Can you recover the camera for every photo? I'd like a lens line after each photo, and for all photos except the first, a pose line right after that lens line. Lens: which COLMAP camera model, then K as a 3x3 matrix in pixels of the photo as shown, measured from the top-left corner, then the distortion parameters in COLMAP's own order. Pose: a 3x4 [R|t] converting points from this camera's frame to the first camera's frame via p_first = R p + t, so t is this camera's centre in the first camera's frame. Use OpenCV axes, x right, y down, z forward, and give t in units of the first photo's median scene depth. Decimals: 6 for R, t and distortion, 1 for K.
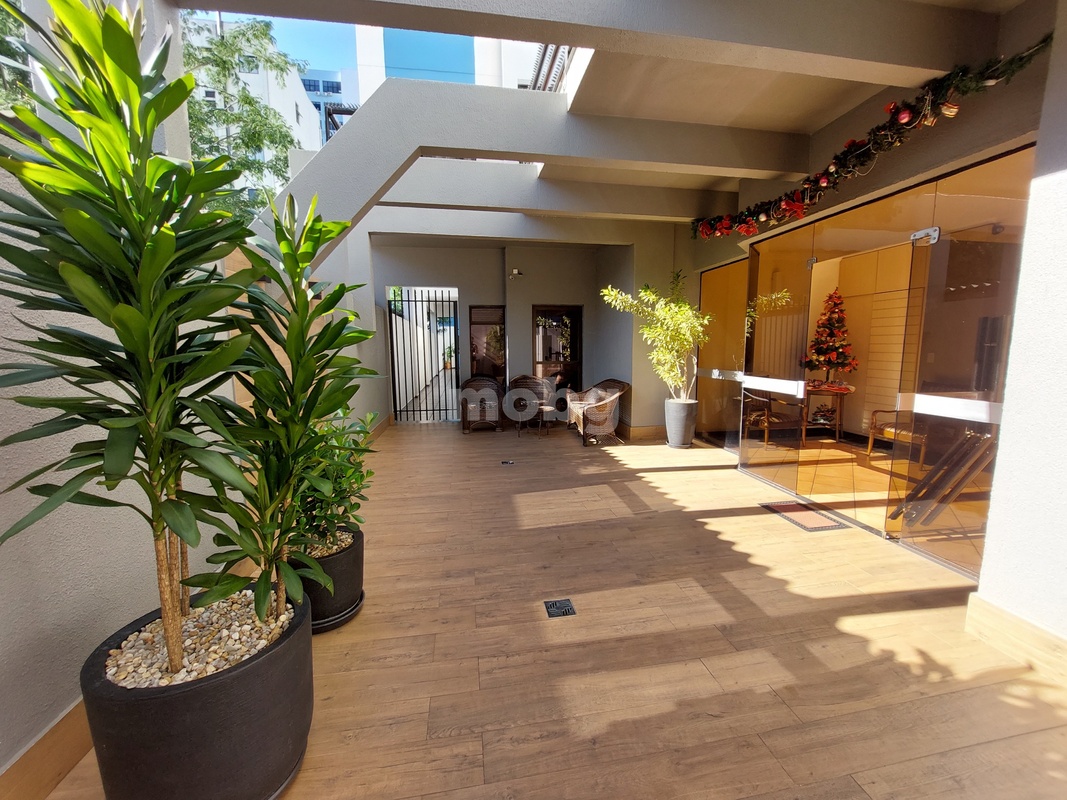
lens RADIAL K [[441.8, 0, 533.5], [0, 441.8, 400.0], [0, 0, 1]] dist [-0.001778, -0.000253]
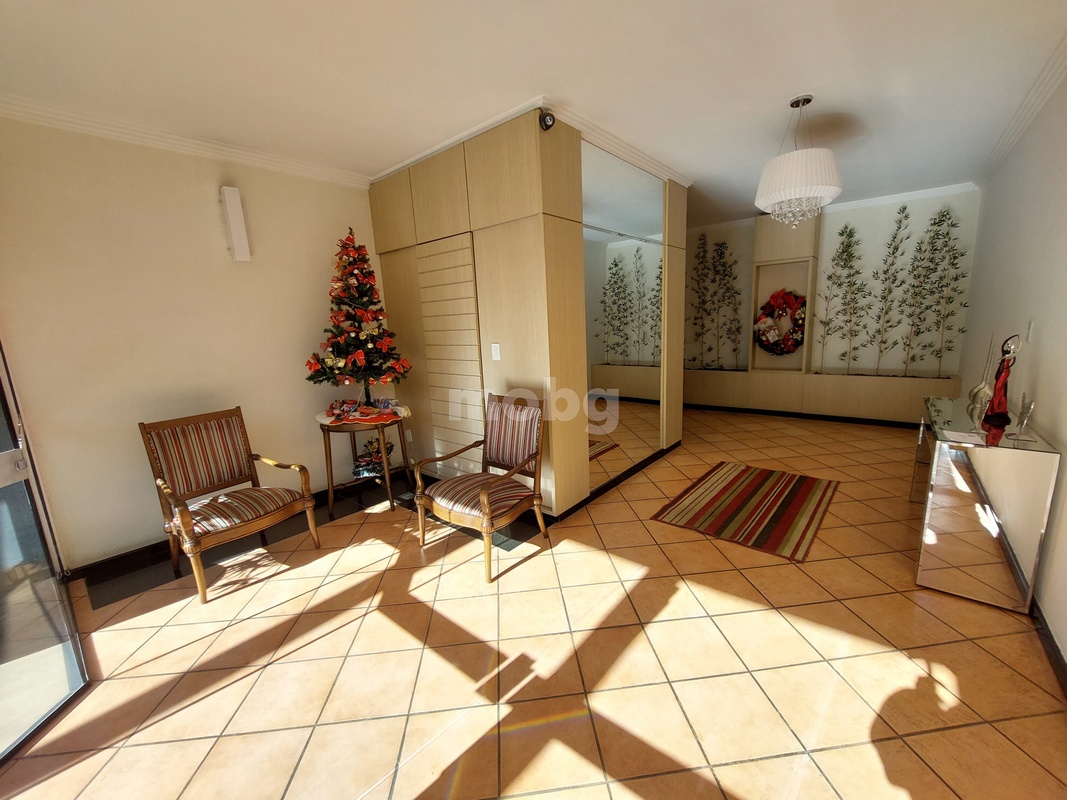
lens RADIAL K [[441.8, 0, 533.5], [0, 441.8, 400.0], [0, 0, 1]] dist [-0.001778, -0.000253]
pose [[0.773097, -0.142517, 0.618069, 0.499814], [0.116832, 0.989754, 0.082086, -0.067070], [-0.623435, 0.008750, 0.781827, 0.446713]]
